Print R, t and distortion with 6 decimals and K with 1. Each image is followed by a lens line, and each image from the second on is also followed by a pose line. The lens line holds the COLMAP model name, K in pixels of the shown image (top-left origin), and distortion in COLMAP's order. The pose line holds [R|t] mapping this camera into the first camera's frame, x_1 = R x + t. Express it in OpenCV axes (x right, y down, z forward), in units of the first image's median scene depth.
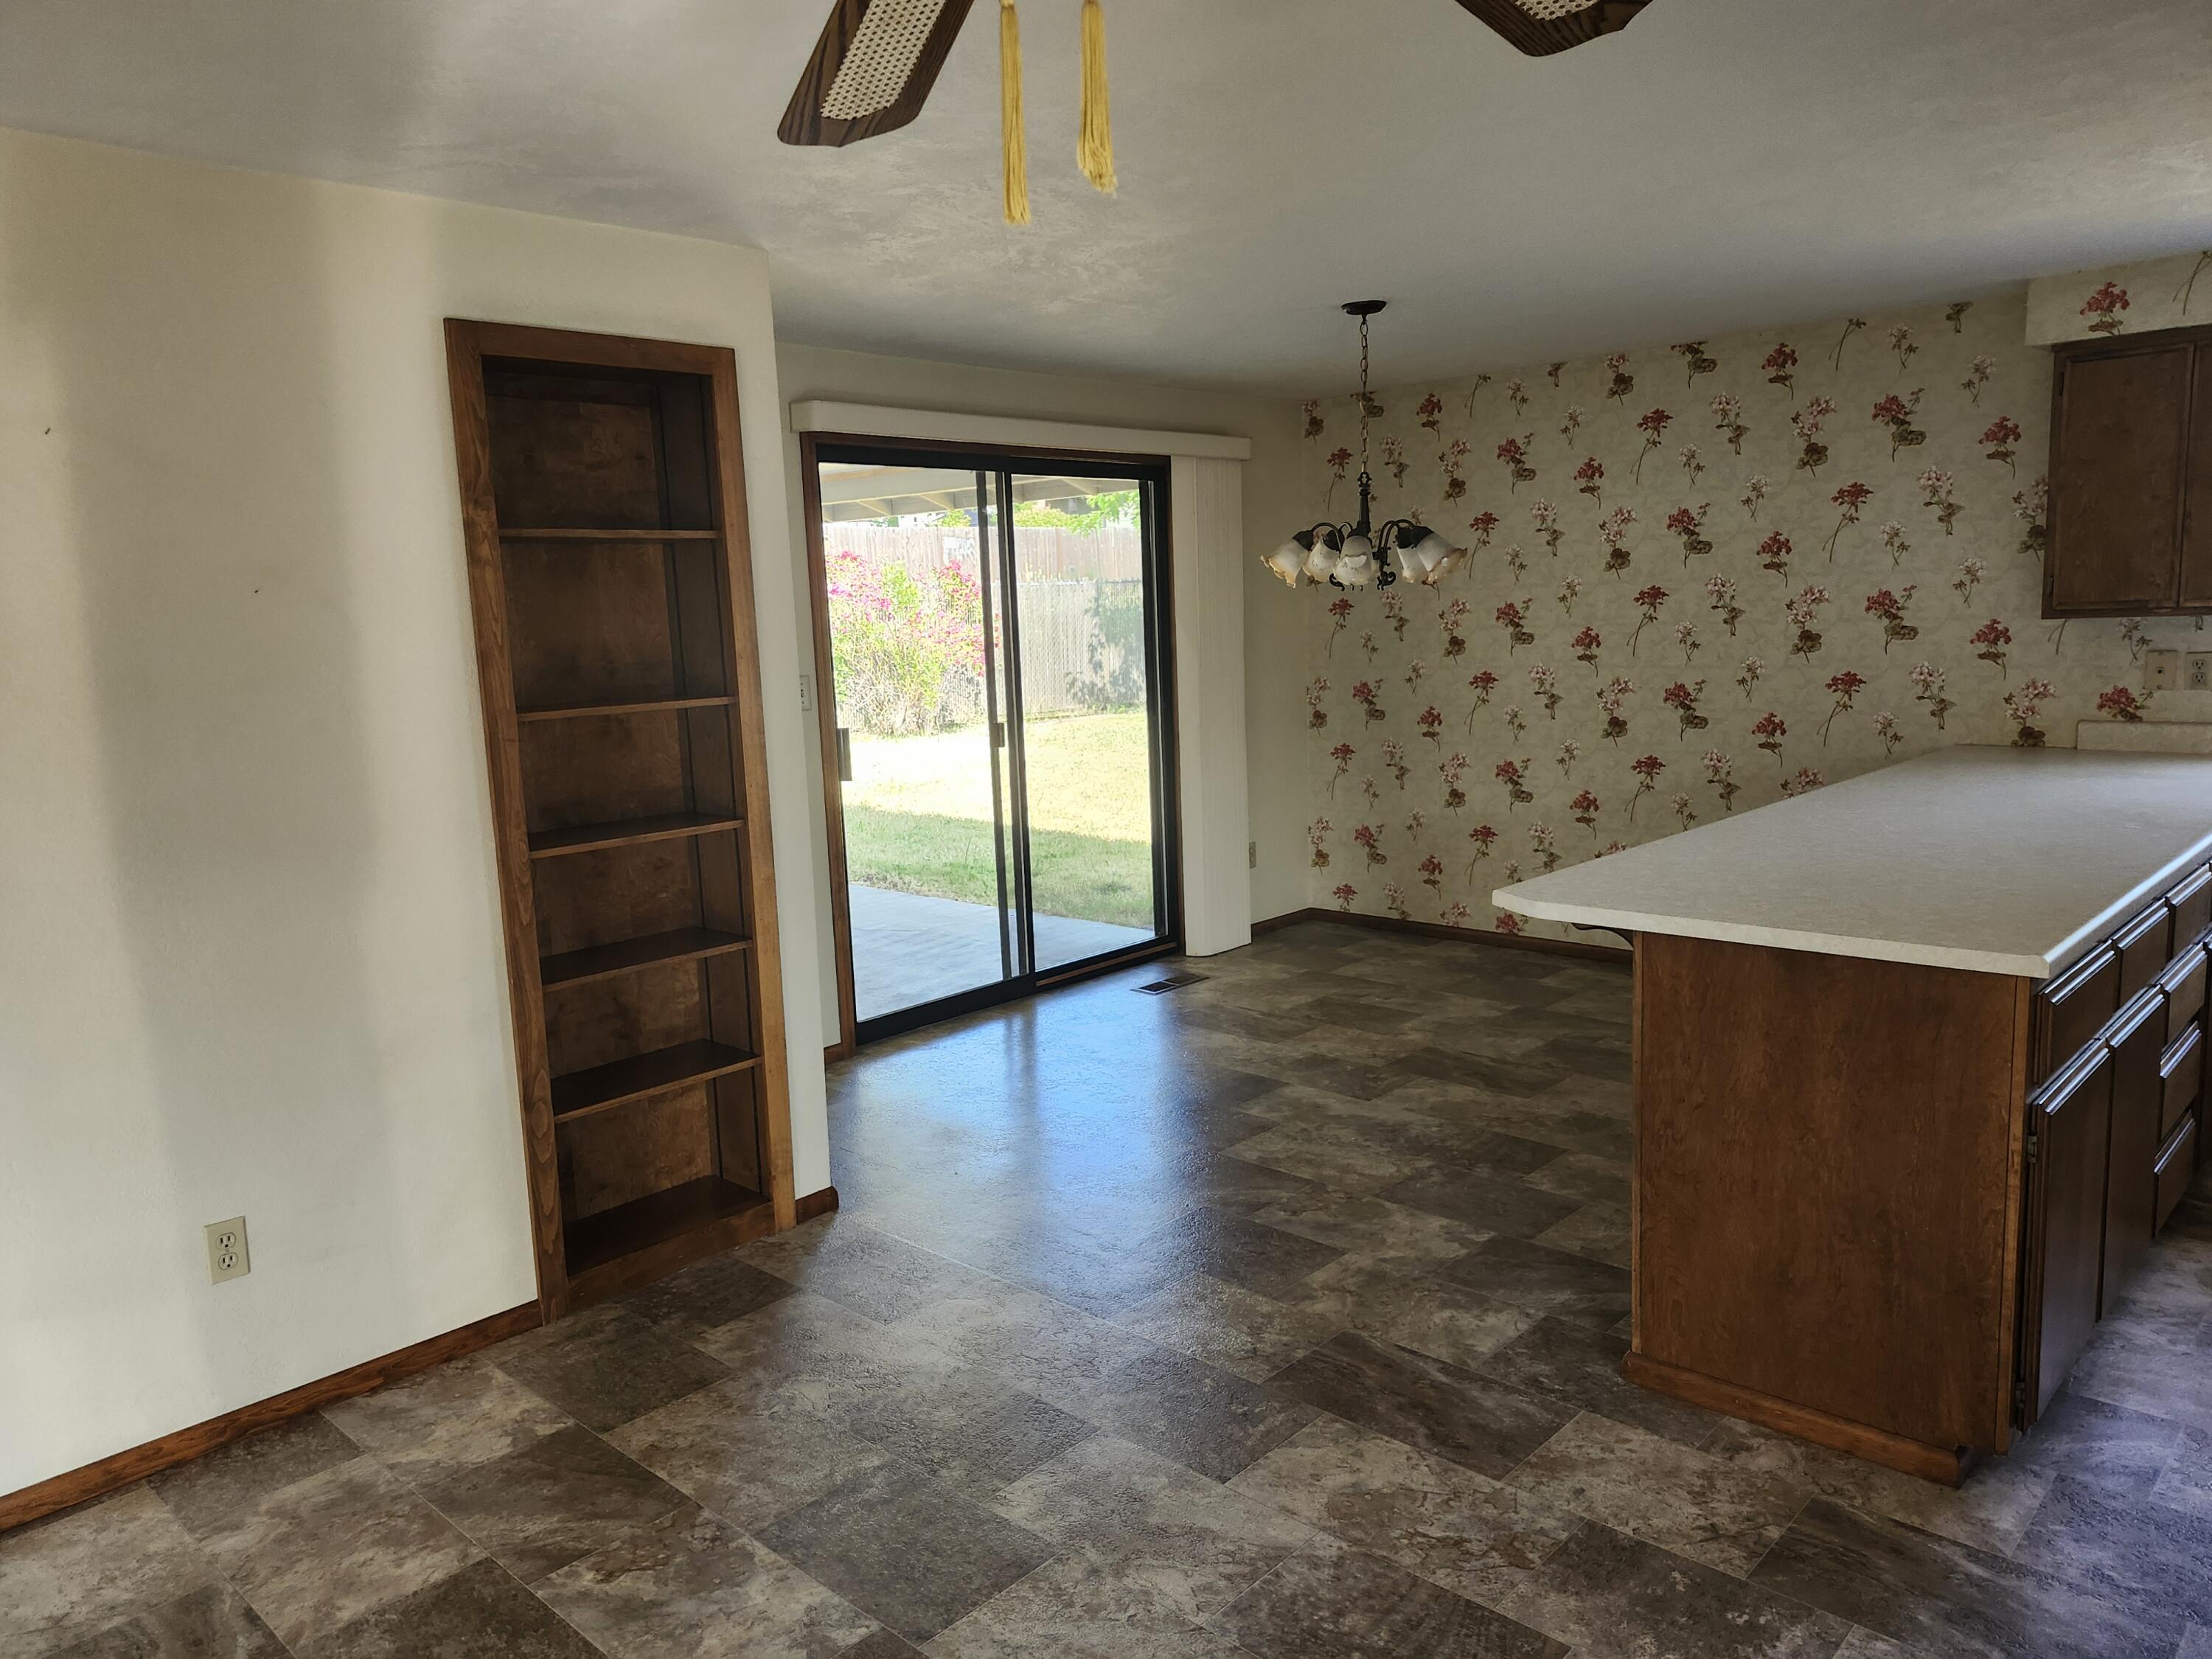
lens RADIAL K [[1551.1, 0, 1098.4], [0, 1551.1, 823.3], [0, 0, 1]] dist [0.056582, -0.042945]
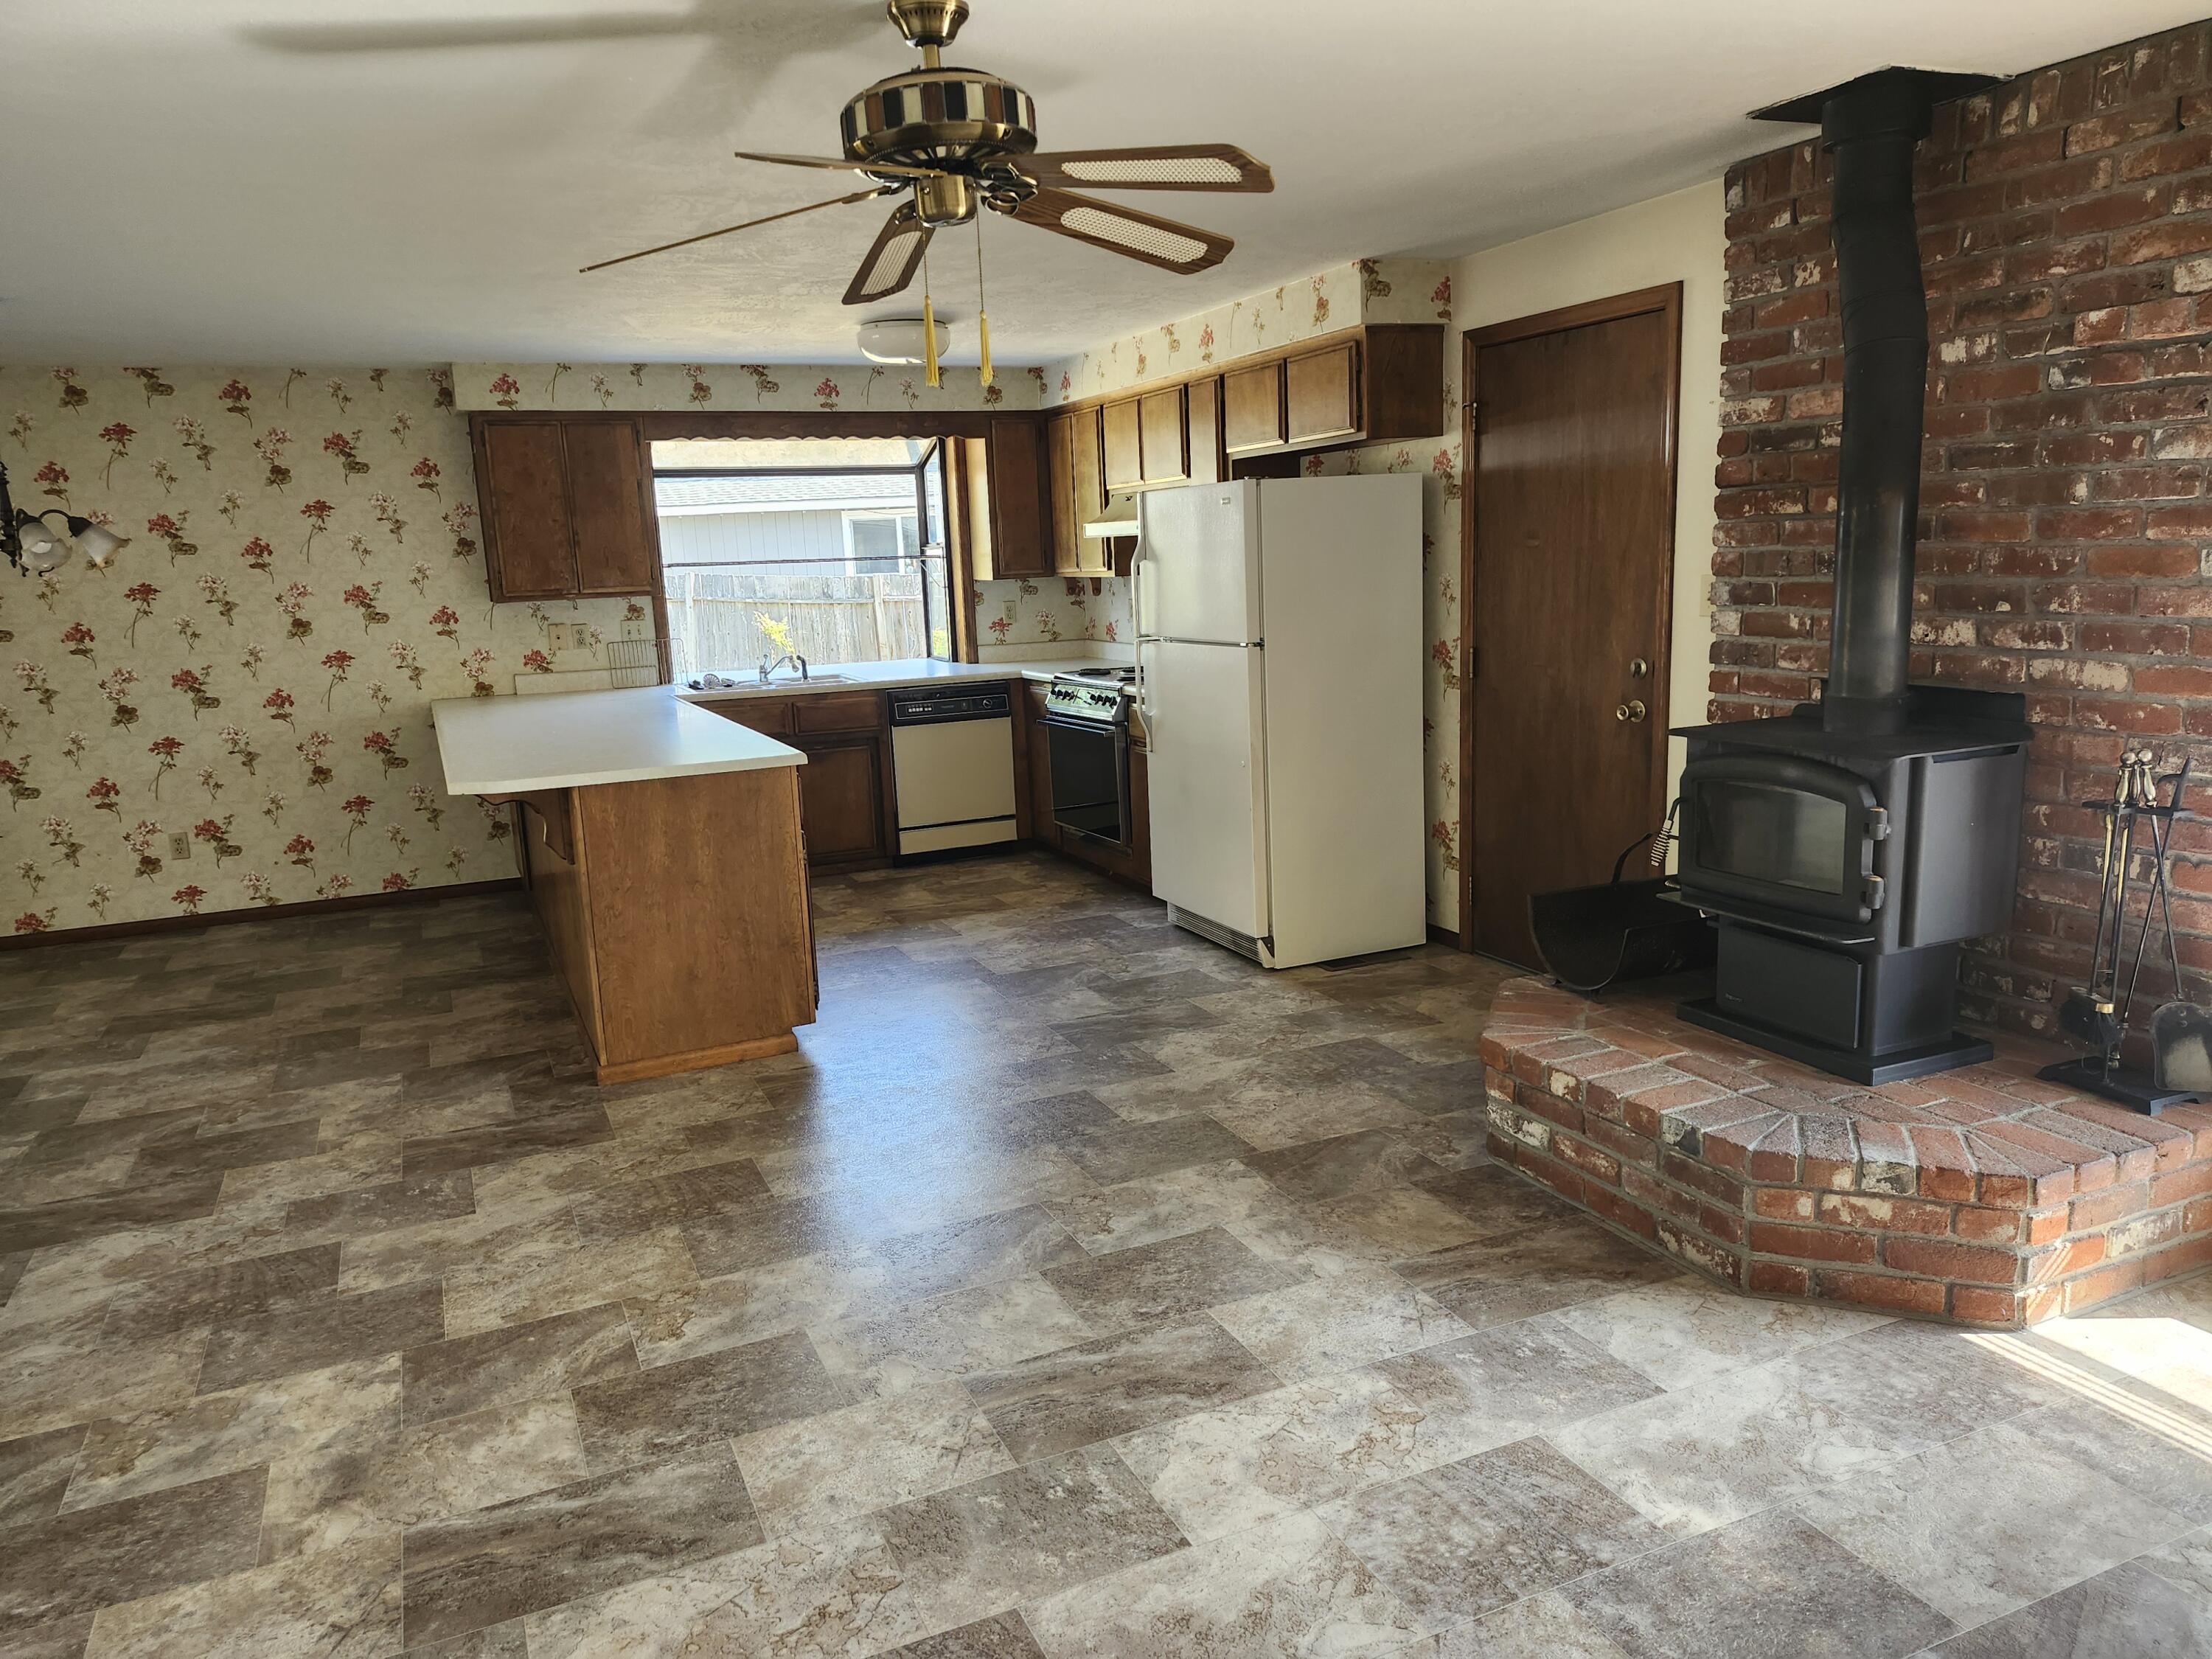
lens RADIAL K [[1551.1, 0, 1103.9], [0, 1551.1, 836.4], [0, 0, 1]] dist [0.056582, -0.042945]
pose [[0.376925, -0.150534, 0.913930, -0.537173], [0.161516, 0.982270, 0.095177, 0.033555], [-0.912053, 0.111740, 0.394555, -0.044836]]
